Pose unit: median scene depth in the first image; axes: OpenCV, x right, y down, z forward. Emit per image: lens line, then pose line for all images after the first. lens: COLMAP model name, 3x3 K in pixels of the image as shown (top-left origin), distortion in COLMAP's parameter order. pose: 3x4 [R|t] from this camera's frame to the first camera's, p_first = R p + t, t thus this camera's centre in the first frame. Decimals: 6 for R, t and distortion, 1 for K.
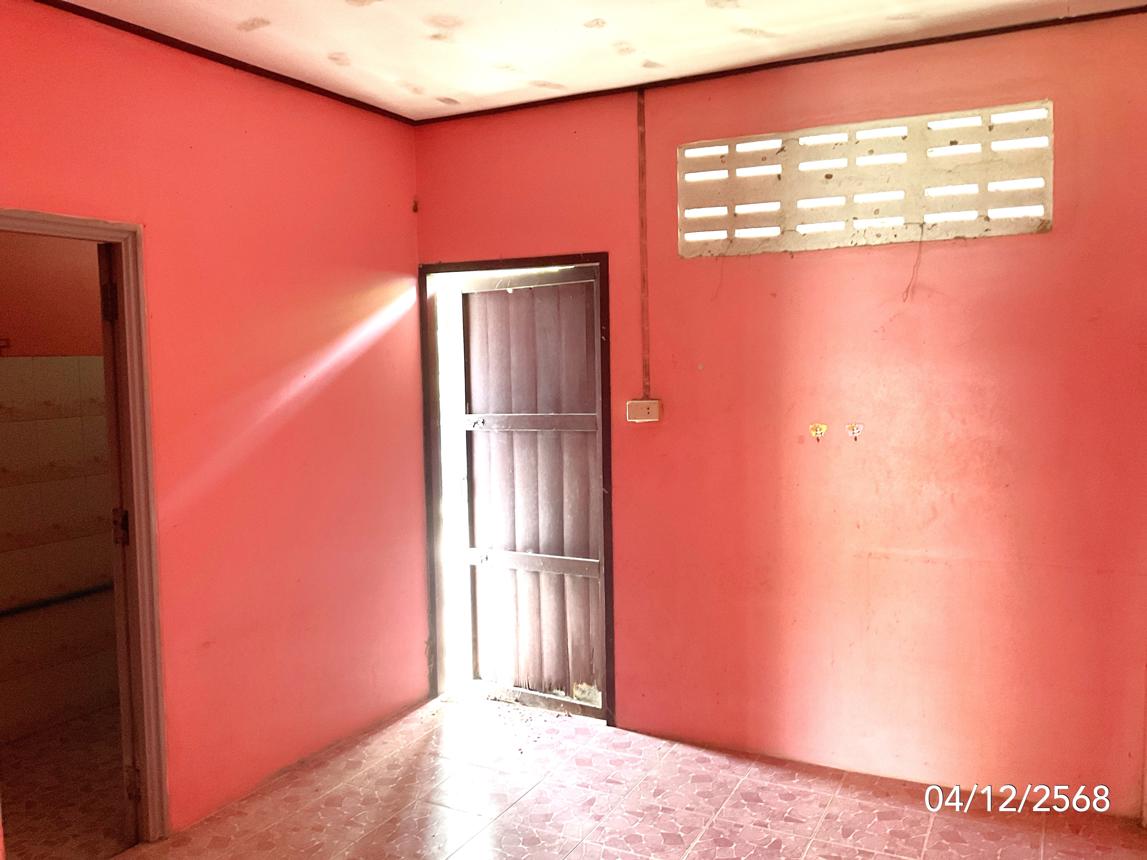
lens RADIAL K [[959.8, 0, 567.2], [0, 959.8, 432.4], [0, 0, 1]] dist [0.012164, 0.013869]
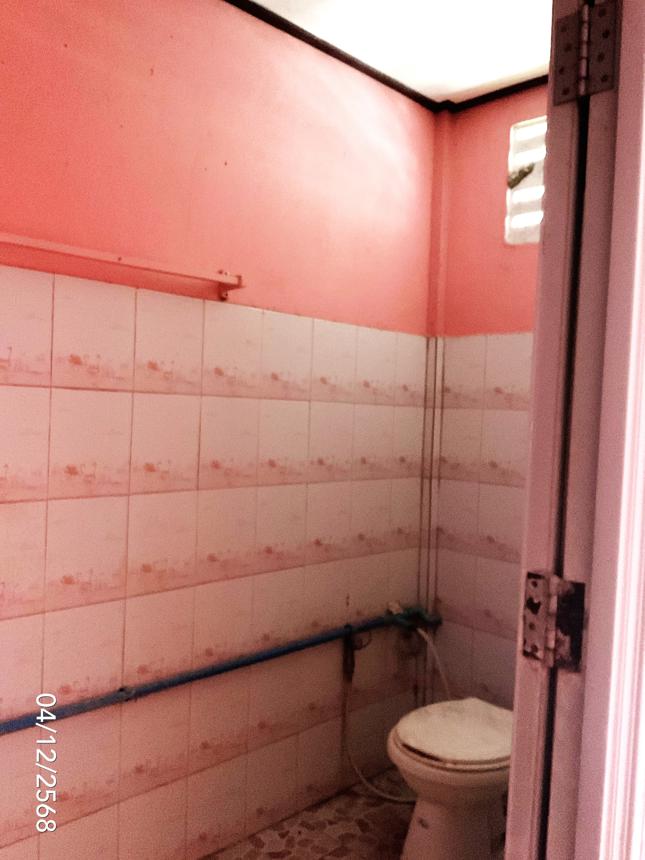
lens RADIAL K [[719.6, 0, 323.3], [0, 719.6, 429.3], [0, 0, 1]] dist [0.012164, 0.013869]
pose [[0.955231, 0.063300, -0.289011, -0.331783], [-0.080889, 0.995502, -0.049315, 0.029714], [0.284589, 0.070485, 0.956055, 0.482012]]
